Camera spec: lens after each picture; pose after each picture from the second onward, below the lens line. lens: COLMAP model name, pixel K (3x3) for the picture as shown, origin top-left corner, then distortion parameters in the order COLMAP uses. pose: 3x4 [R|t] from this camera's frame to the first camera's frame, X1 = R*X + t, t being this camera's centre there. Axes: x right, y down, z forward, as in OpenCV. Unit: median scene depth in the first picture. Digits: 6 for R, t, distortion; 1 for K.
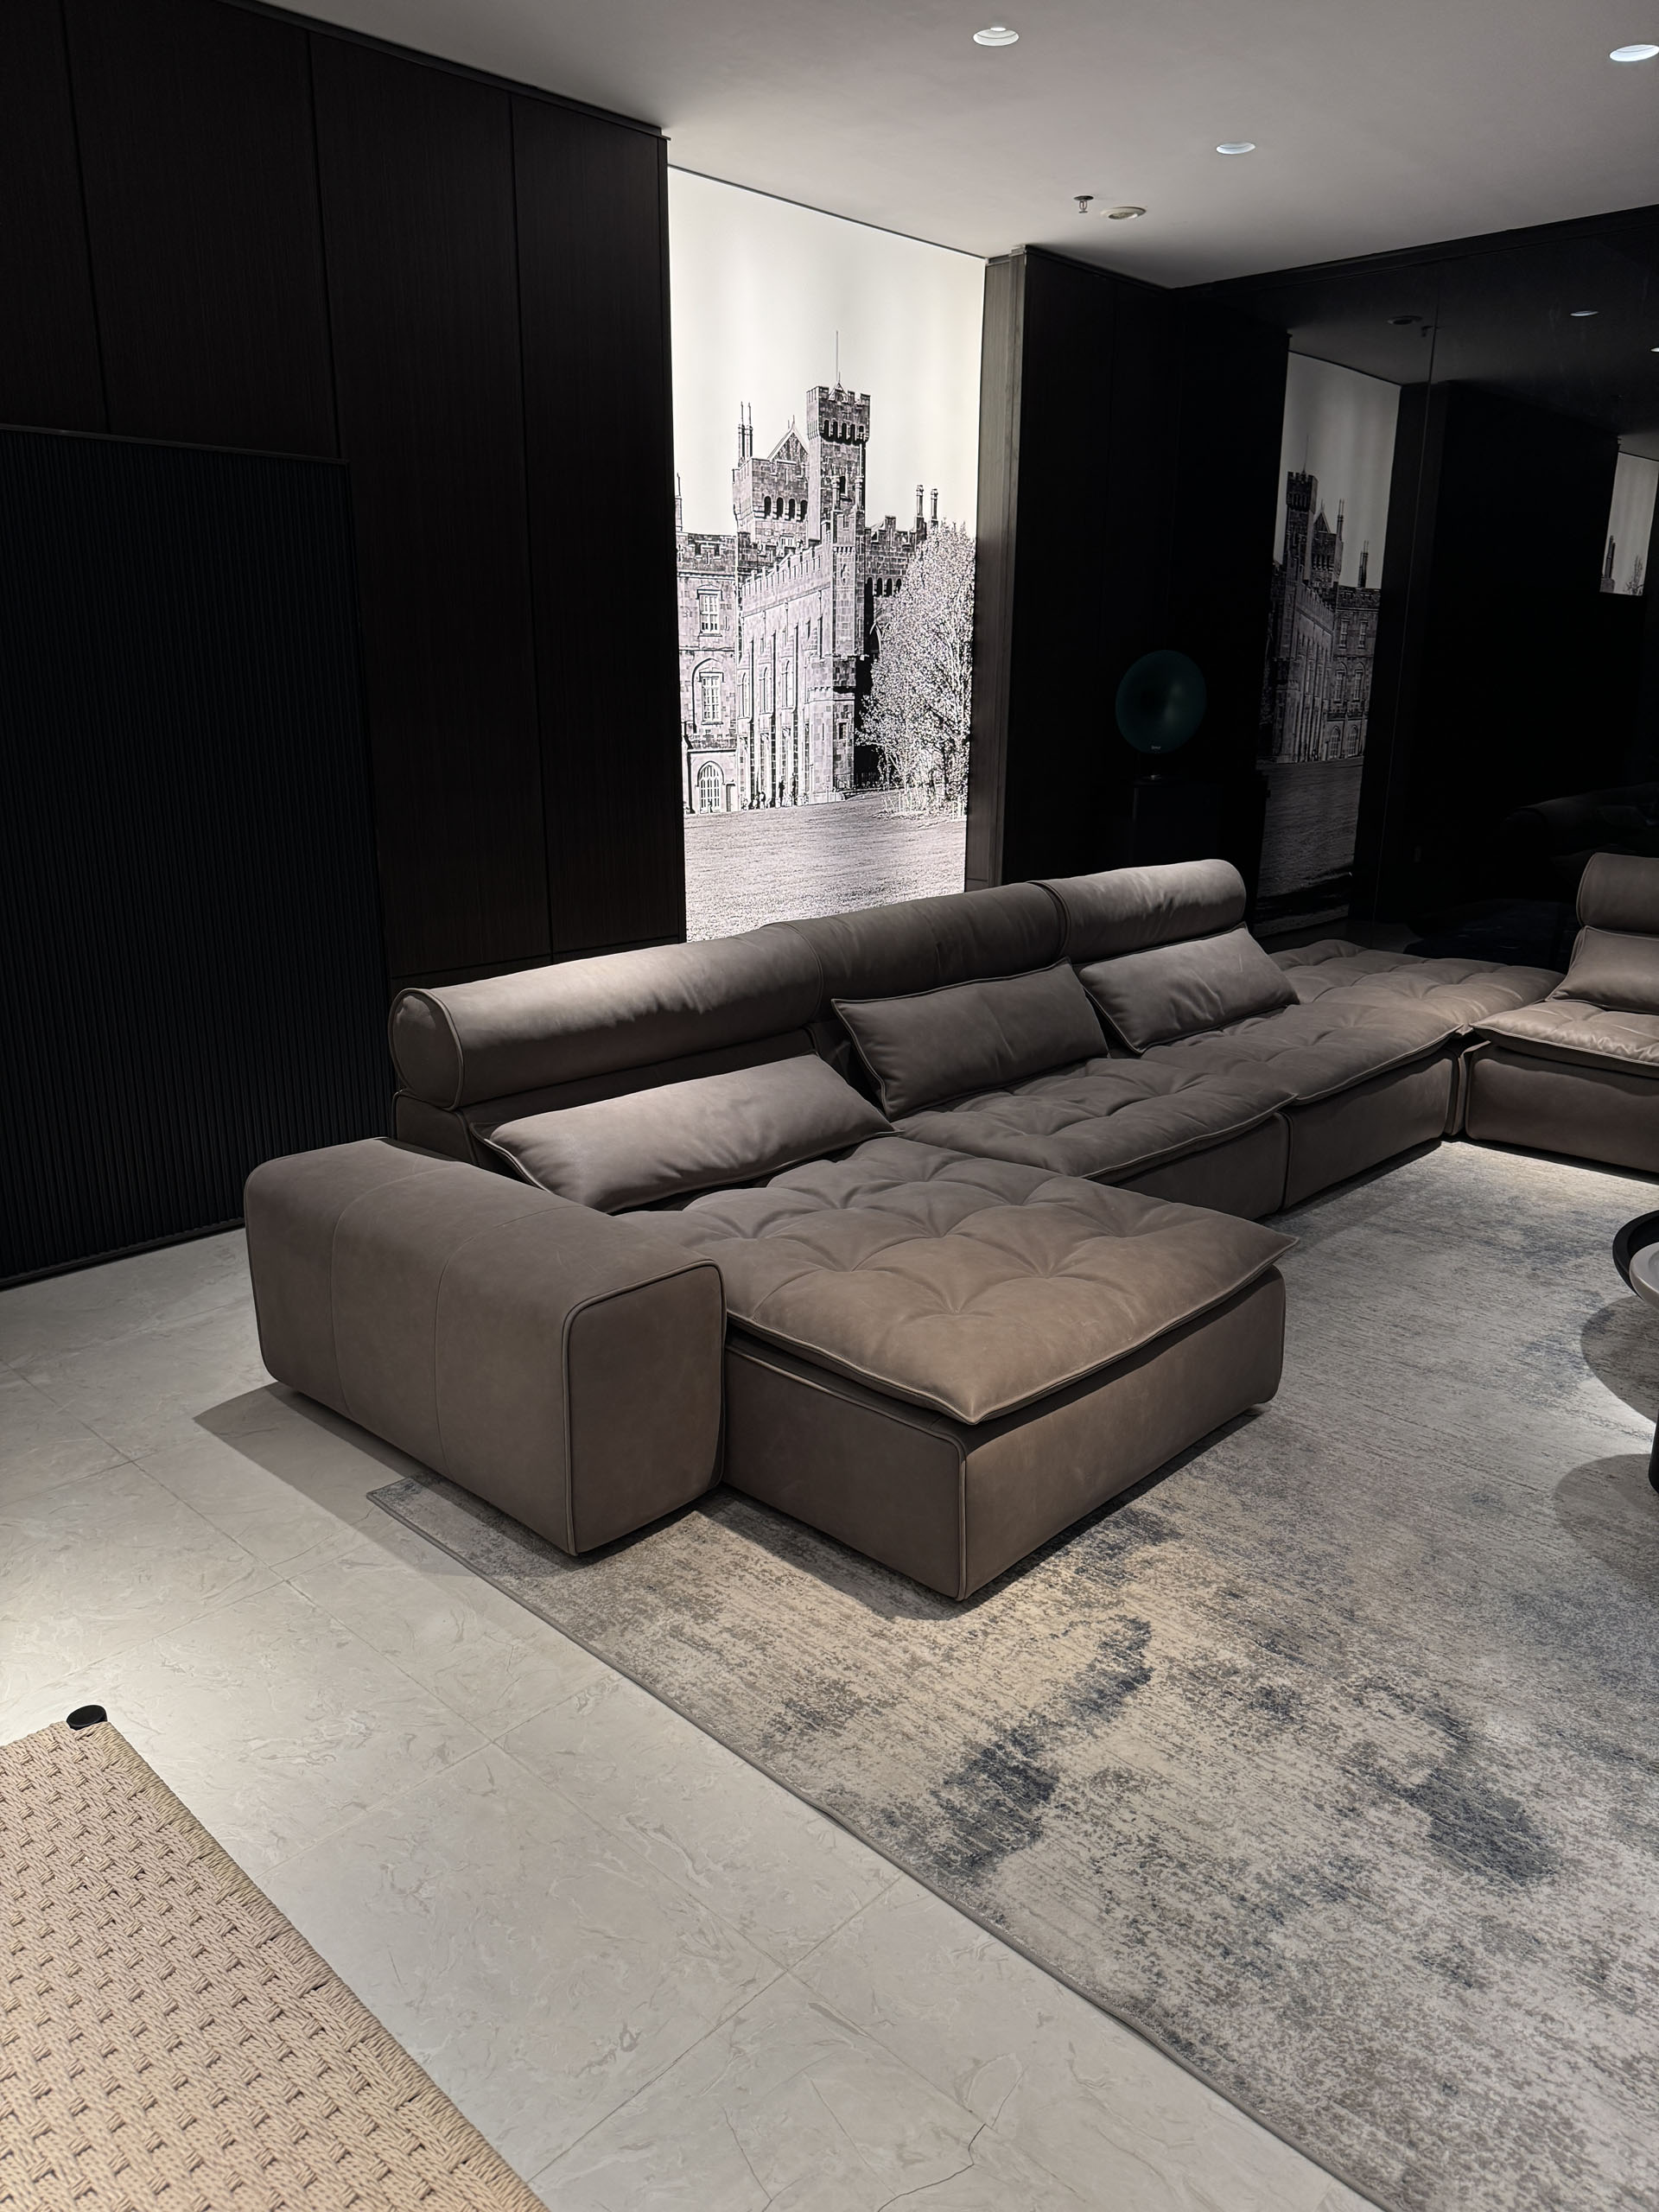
lens RADIAL K [[1584.4, 0, 843.0], [0, 1584.4, 1175.5], [0, 0, 1]] dist [0.167336, -0.326199]
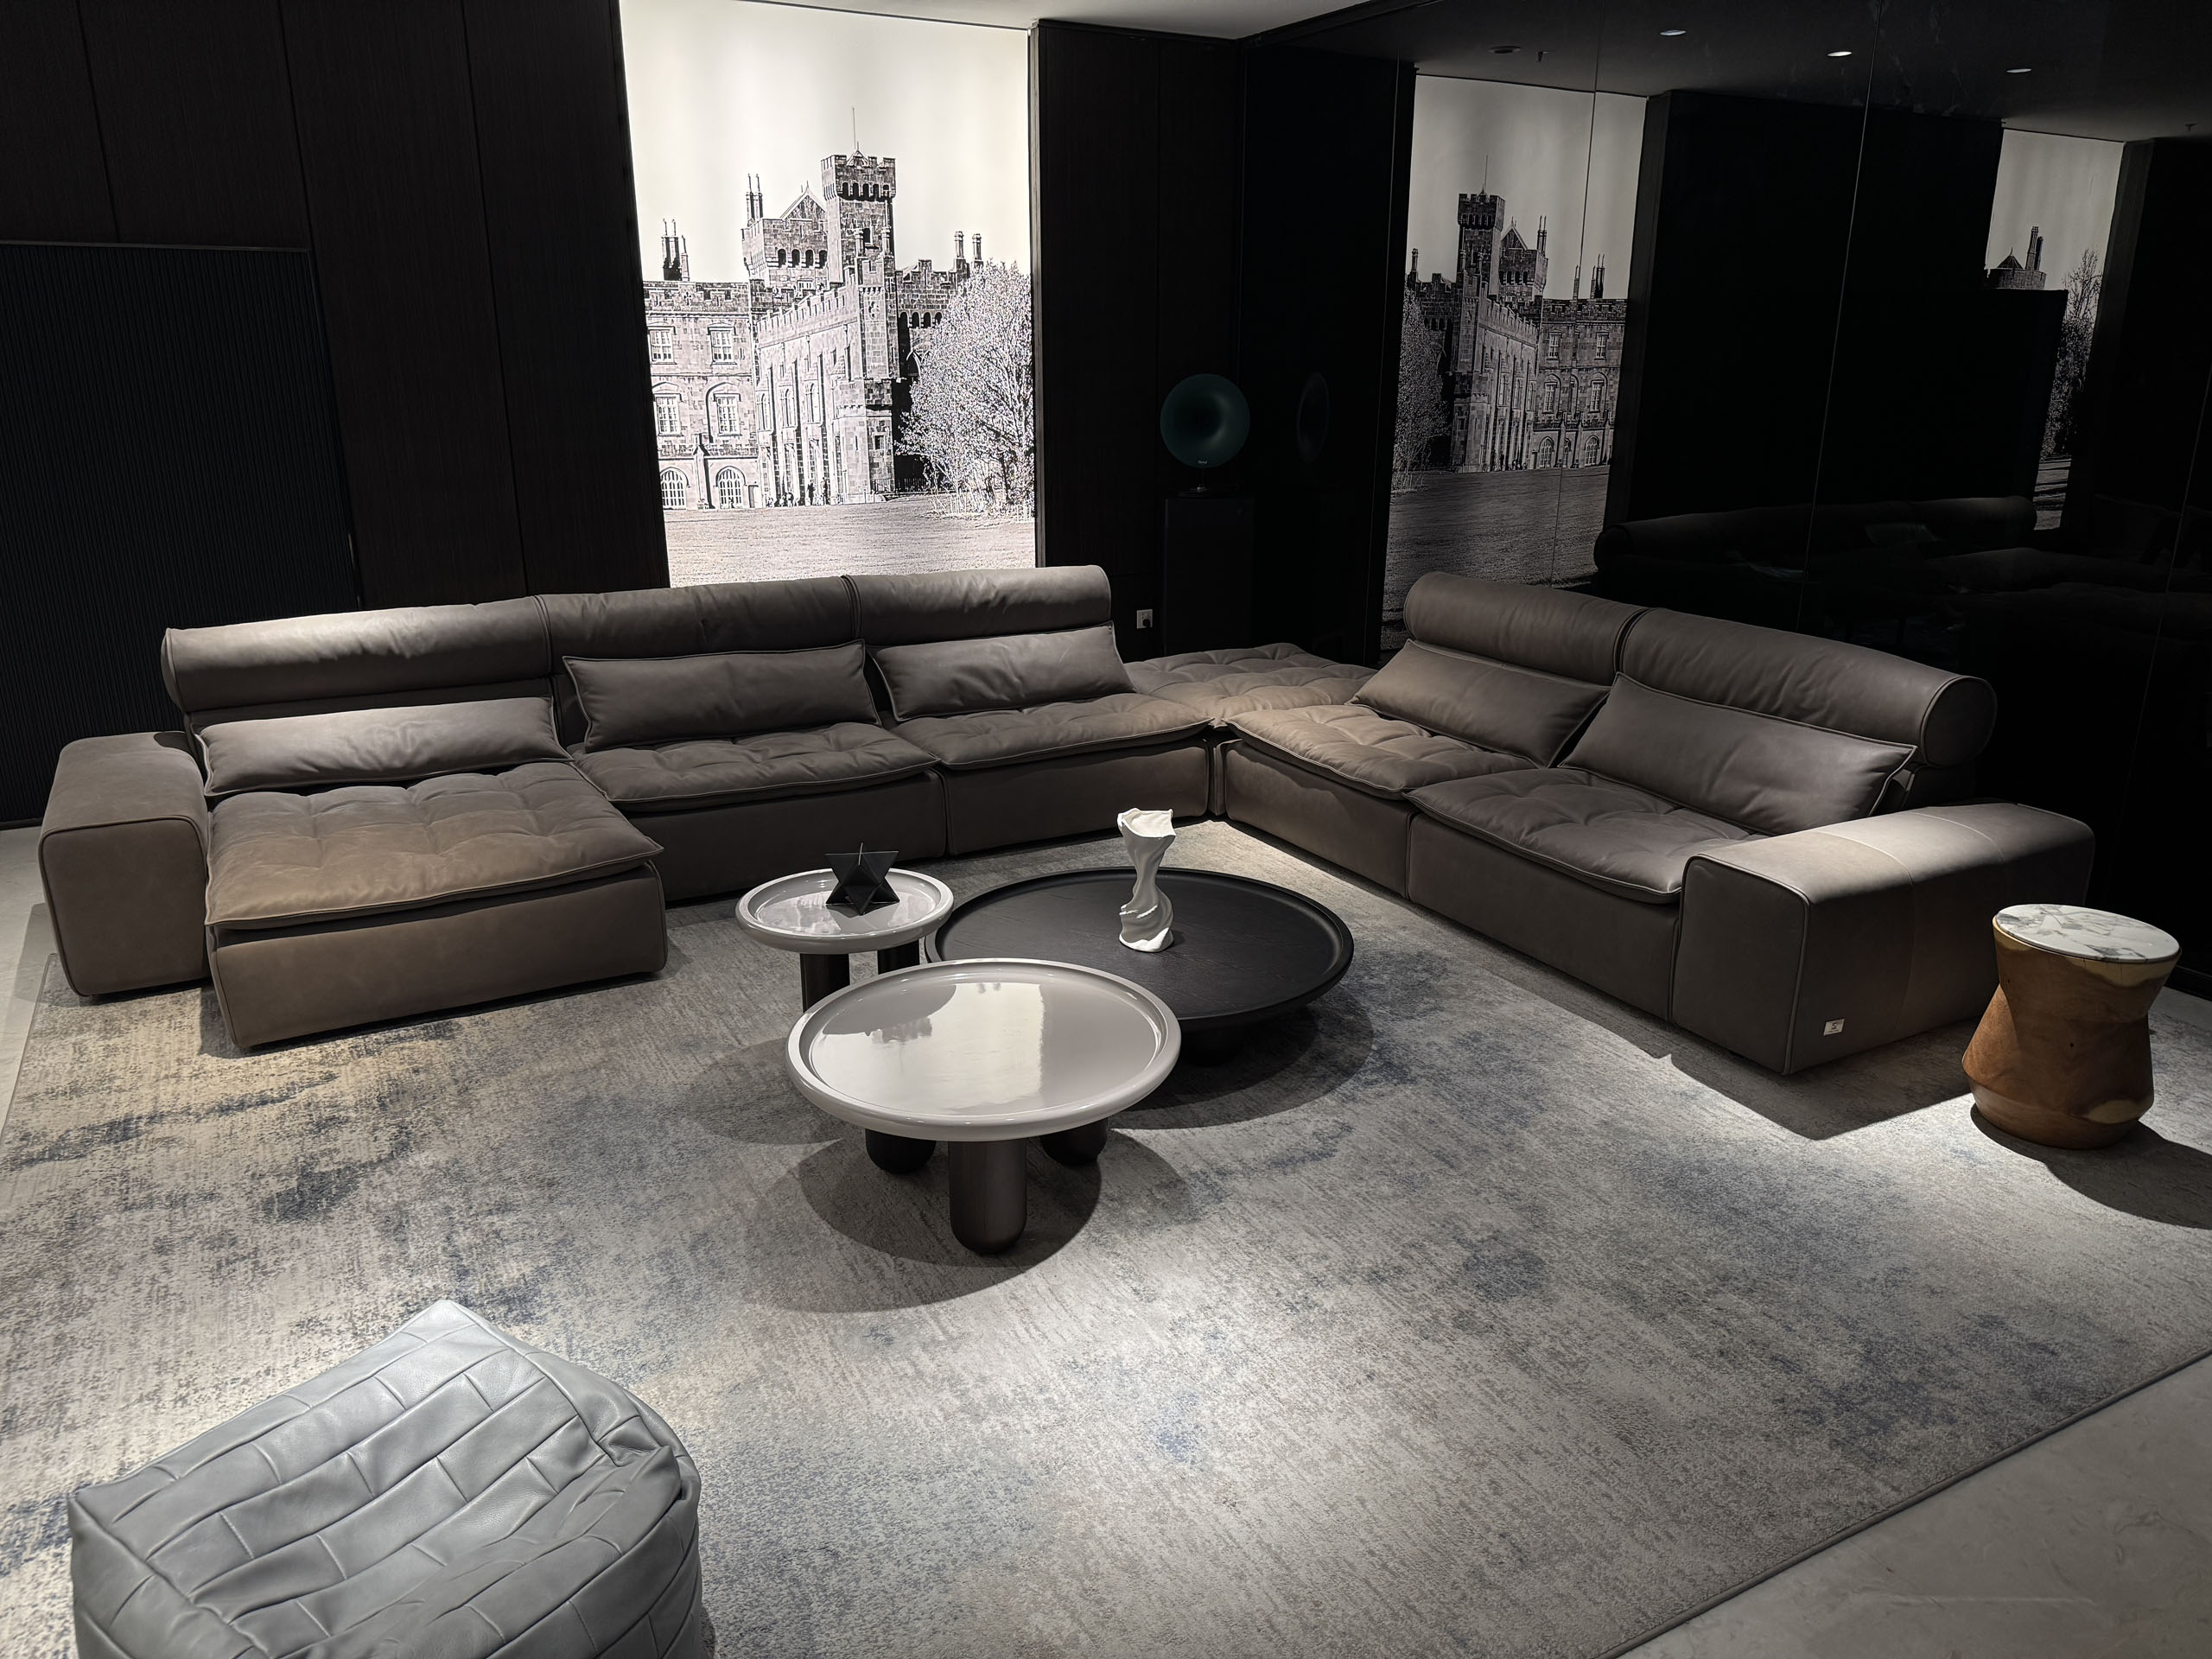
lens RADIAL K [[1584.4, 0, 1106.7], [0, 1584.4, 897.5], [0, 0, 1]] dist [0.167336, -0.326199]
pose [[0.955541, 0.092771, -0.279885, 0.546078], [-0.086674, 0.995653, 0.034108, 0.001278], [0.281833, -0.008333, 0.959427, -0.094340]]
